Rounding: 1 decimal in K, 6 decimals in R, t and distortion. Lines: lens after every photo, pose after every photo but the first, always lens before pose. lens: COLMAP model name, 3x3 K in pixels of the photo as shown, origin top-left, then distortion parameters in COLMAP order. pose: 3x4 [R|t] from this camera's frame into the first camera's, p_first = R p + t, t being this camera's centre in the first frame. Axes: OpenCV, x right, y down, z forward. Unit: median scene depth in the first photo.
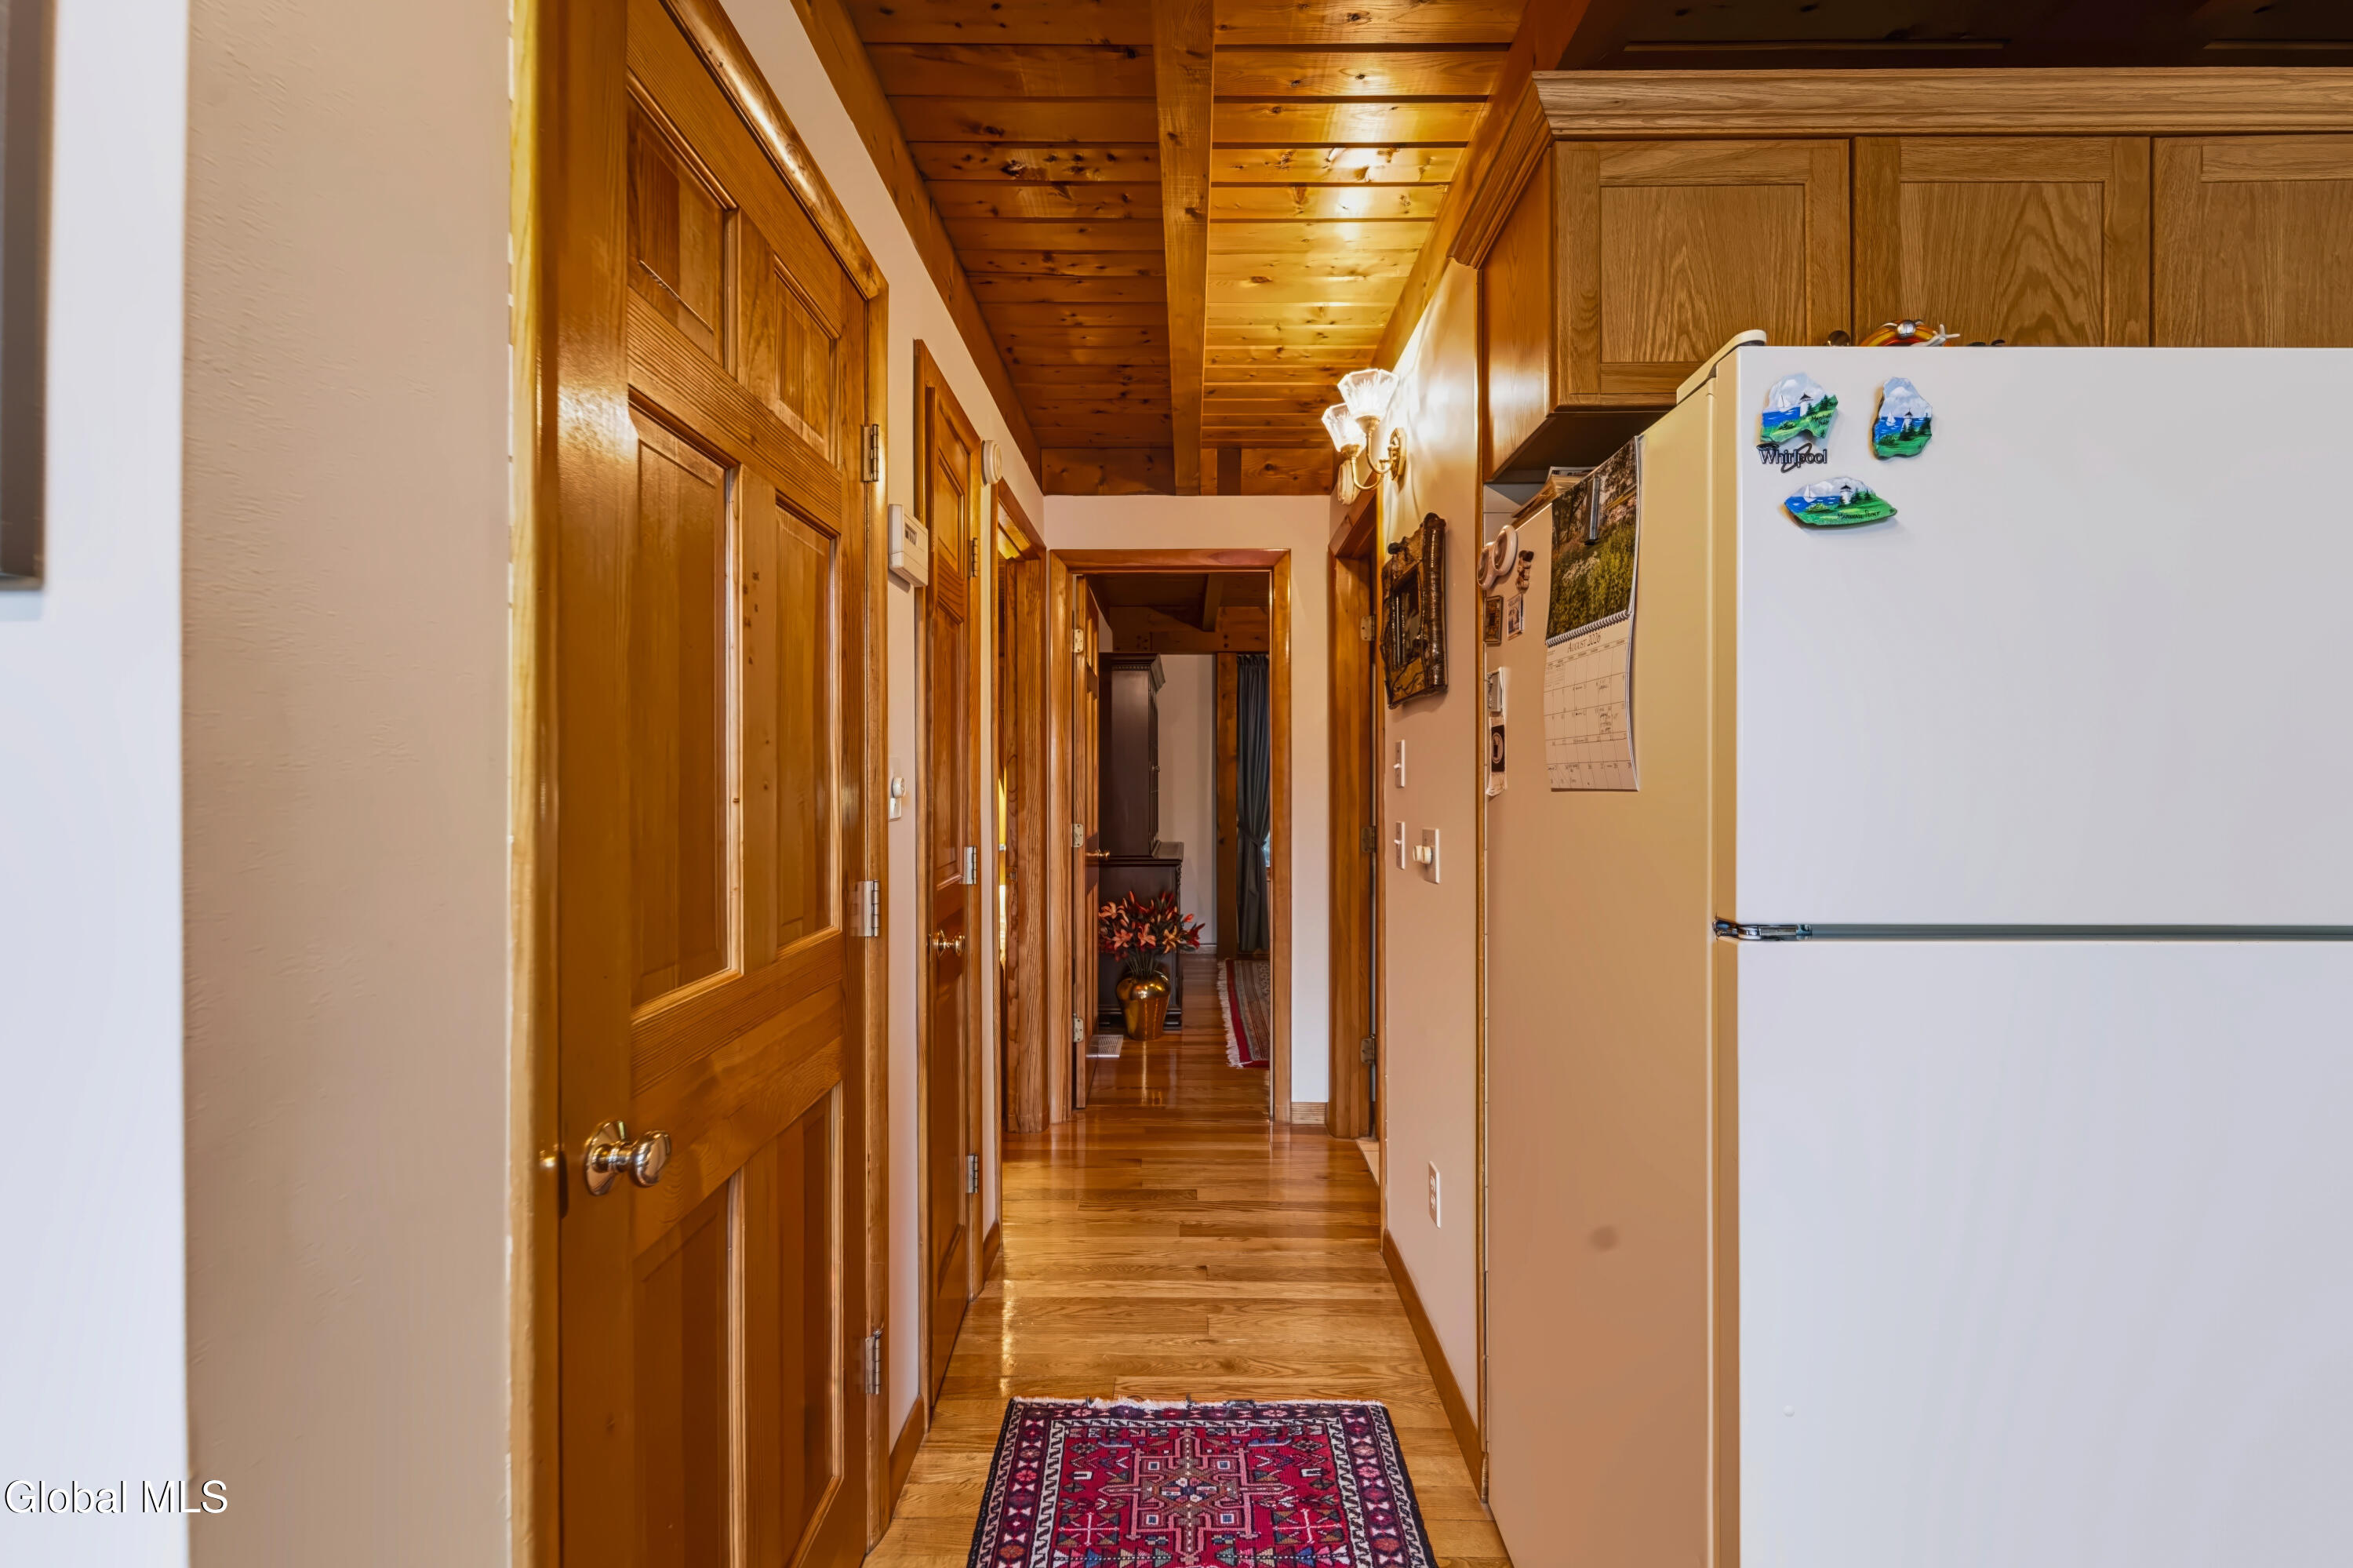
lens RADIAL K [[951.4, 0, 1183.1], [0, 951.4, 776.0], [0, 0, 1]] dist [0.008929, -0.002376]
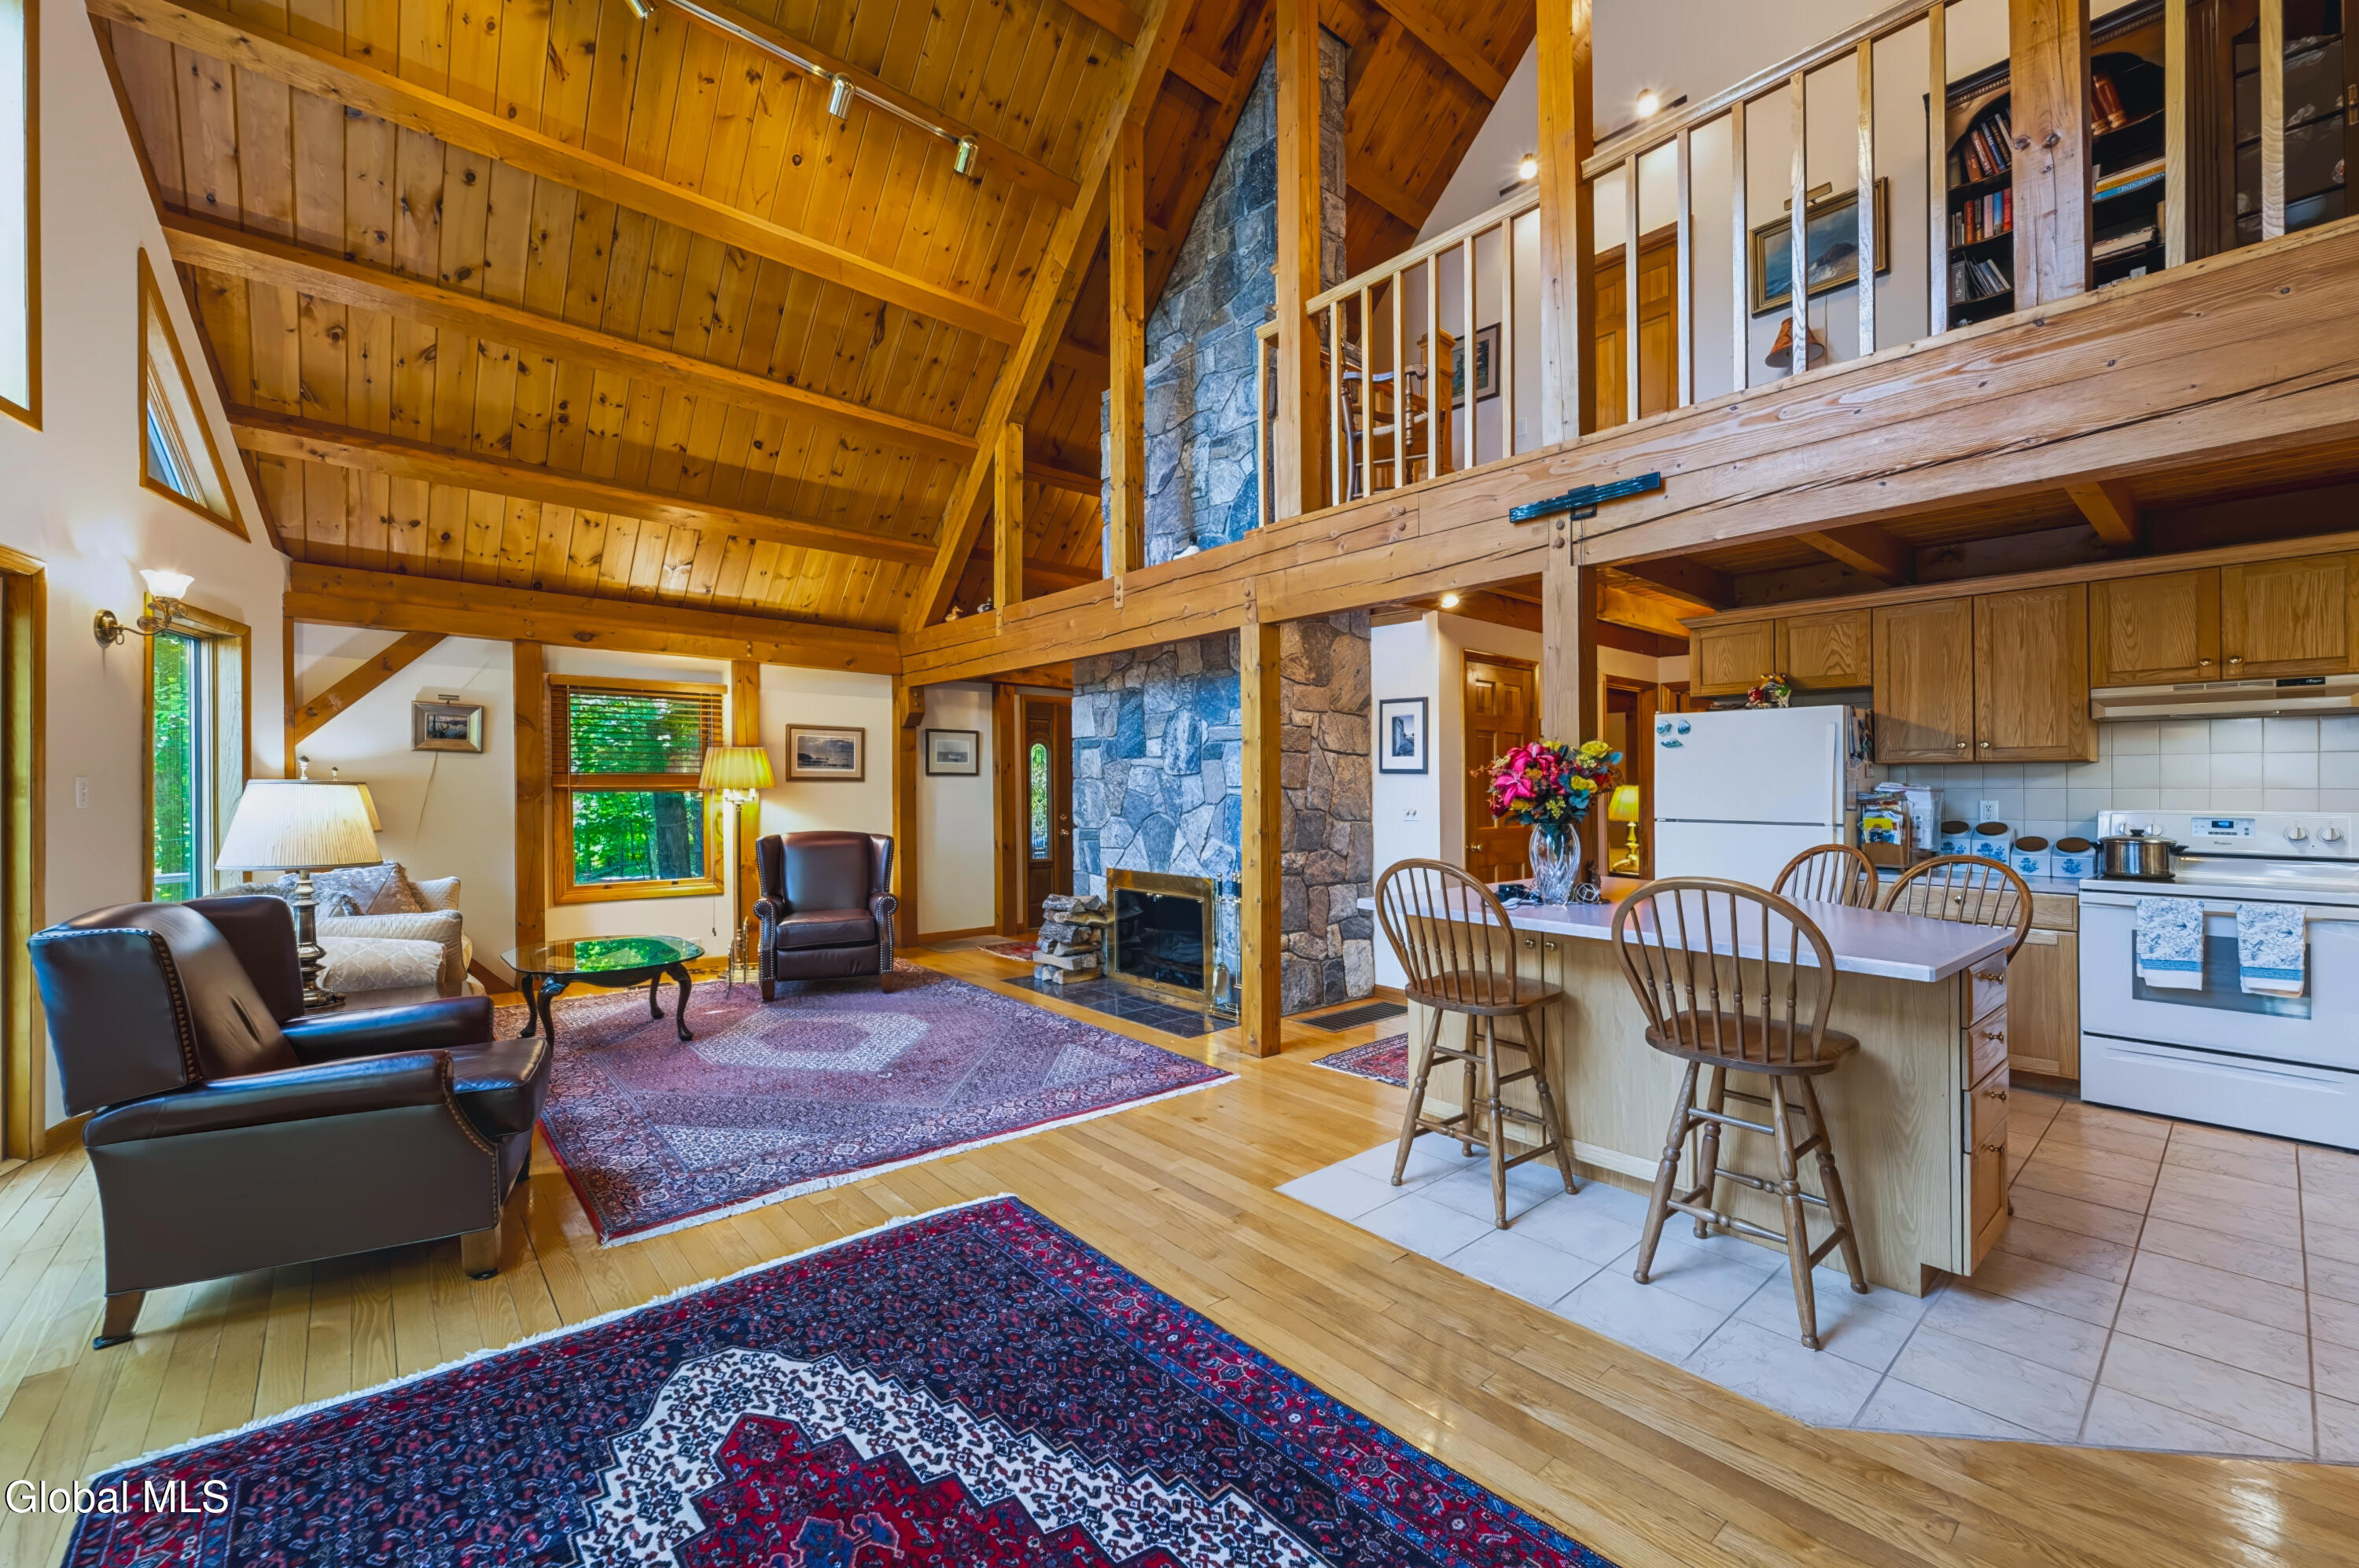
lens RADIAL K [[953.8, 0, 1185.1], [0, 953.8, 782.2], [0, 0, 1]] dist [0.008929, -0.002376]
pose [[0.664335, -0.003920, -0.747425, 1.960506], [0.000148, 0.999987, -0.005113, -0.017417], [0.747435, 0.003286, 0.664327, -3.192803]]
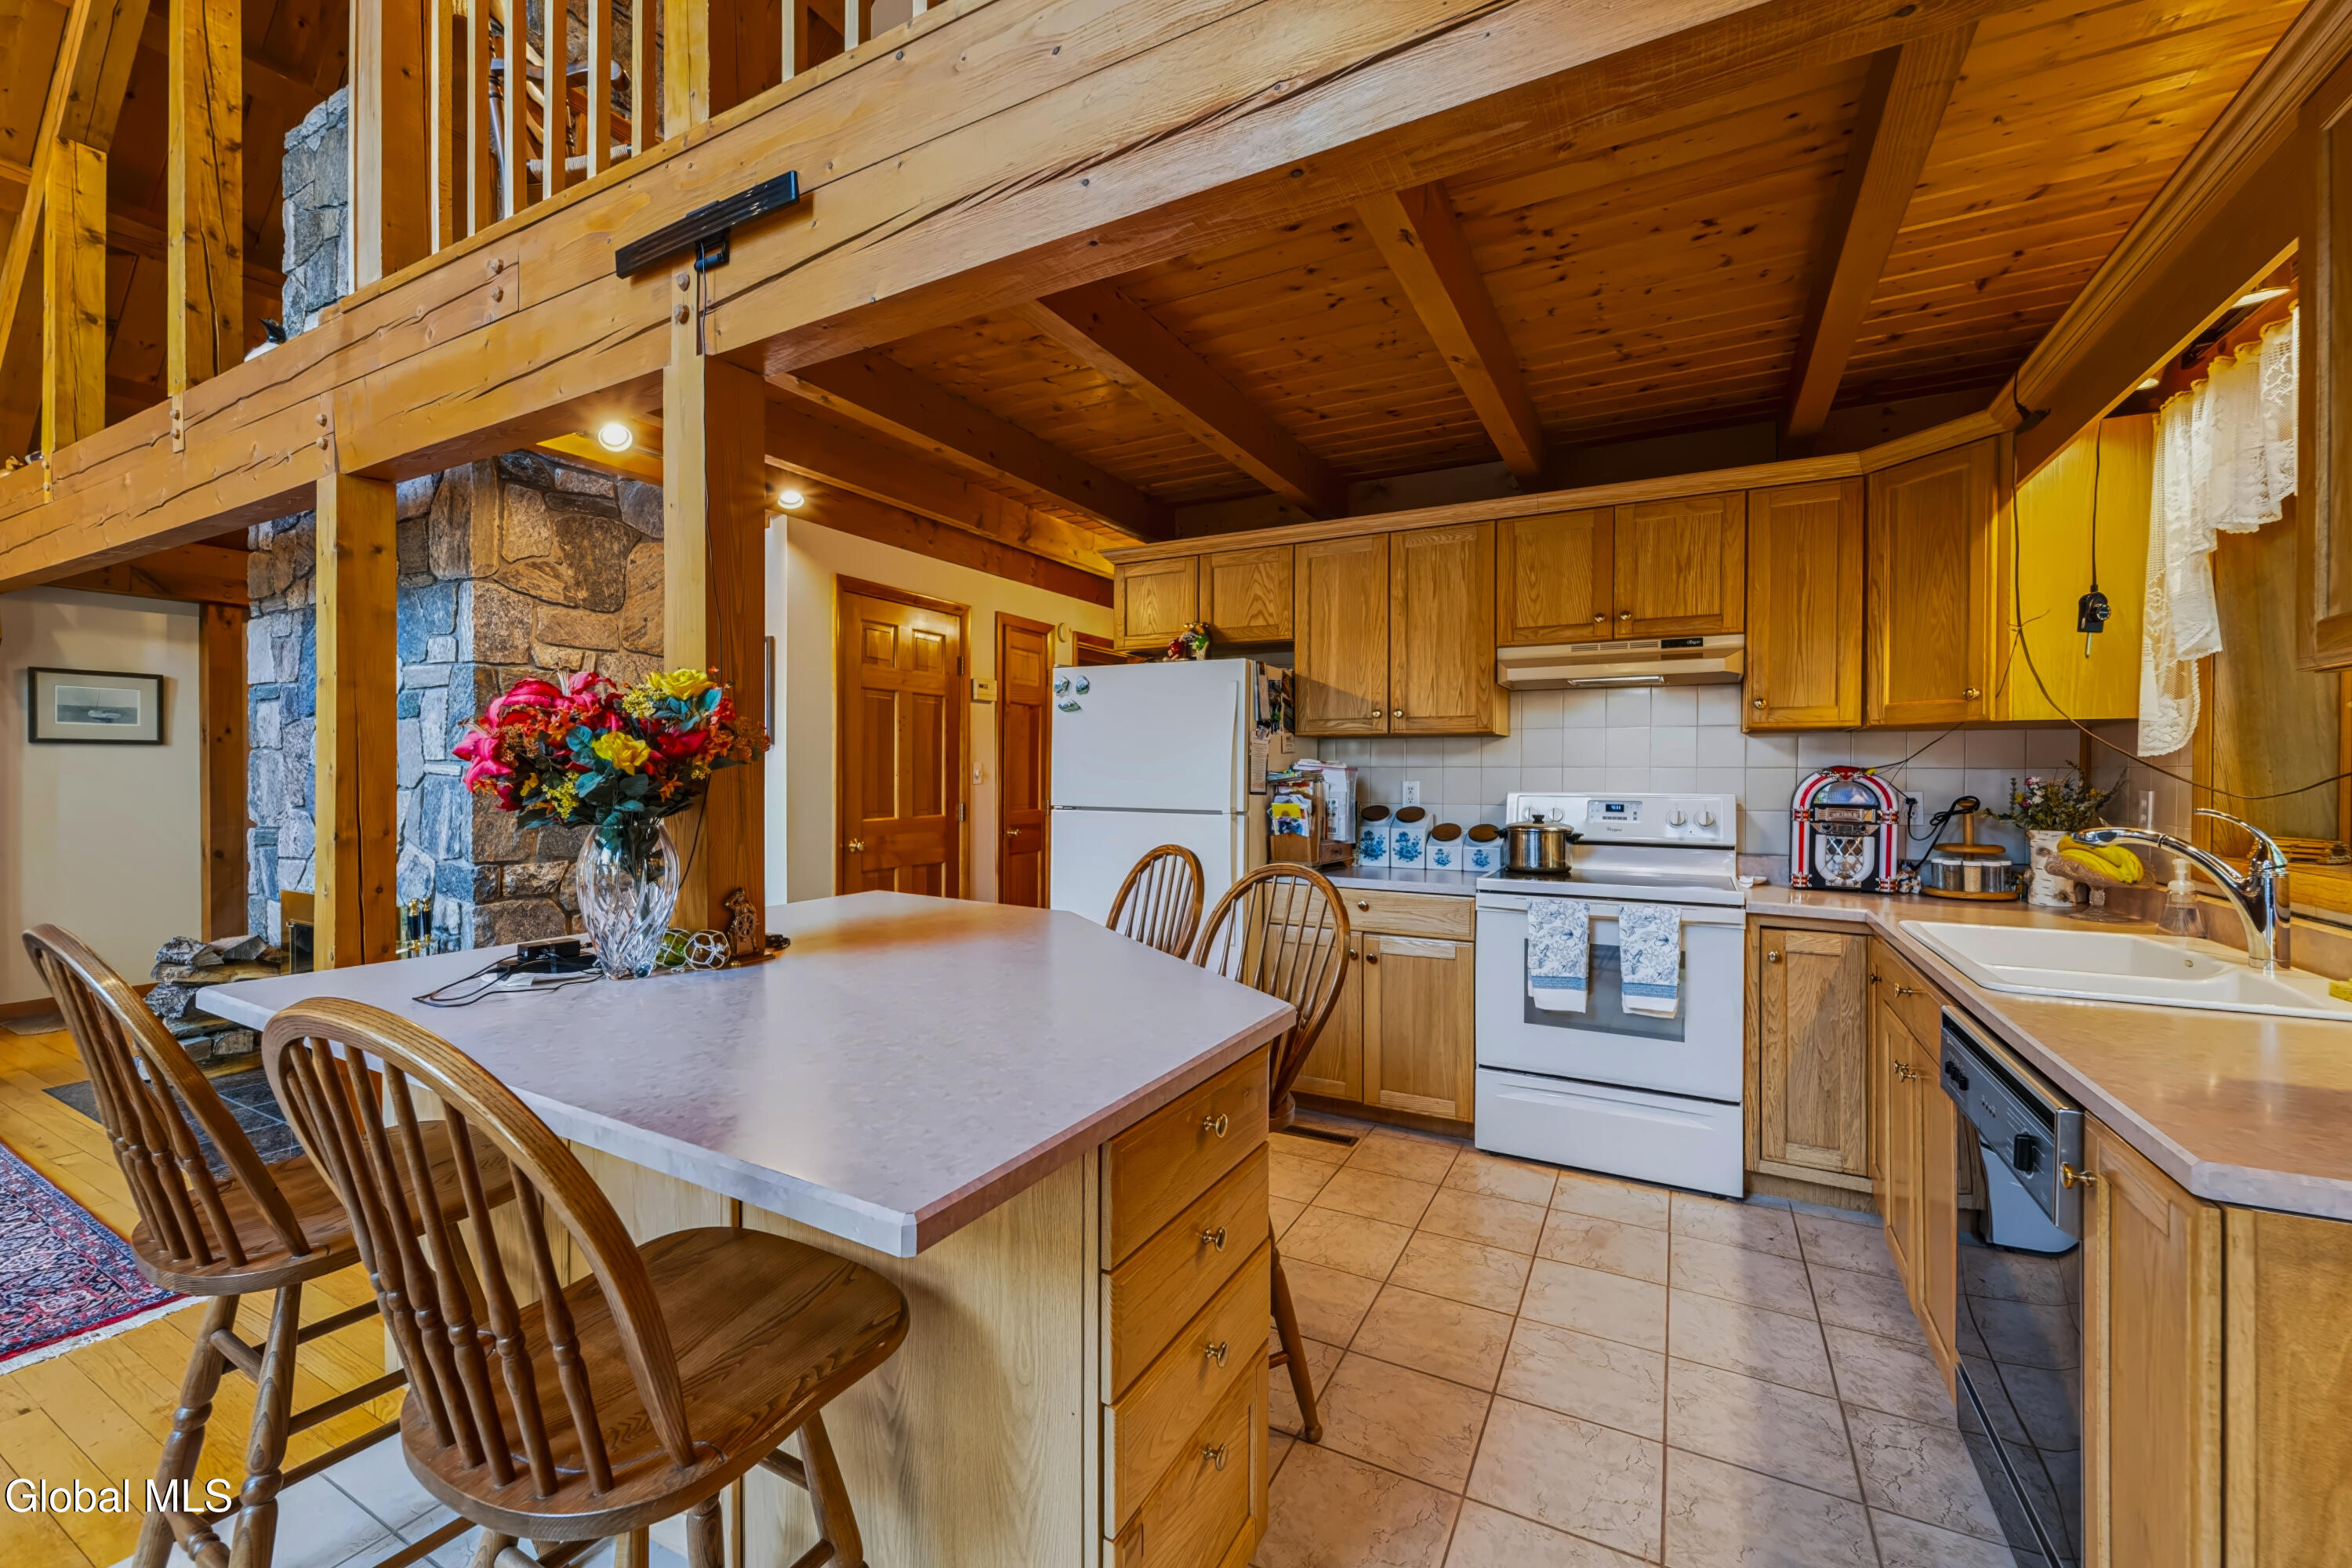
lens RADIAL K [[951.0, 0, 1170.3], [0, 951.0, 780.1], [0, 0, 1]] dist [0.008929, -0.002376]
pose [[0.883232, 0.008008, -0.468868, 2.017271], [-0.003077, 0.999932, 0.011282, -0.002678], [0.468927, -0.008521, 0.883196, -1.660420]]
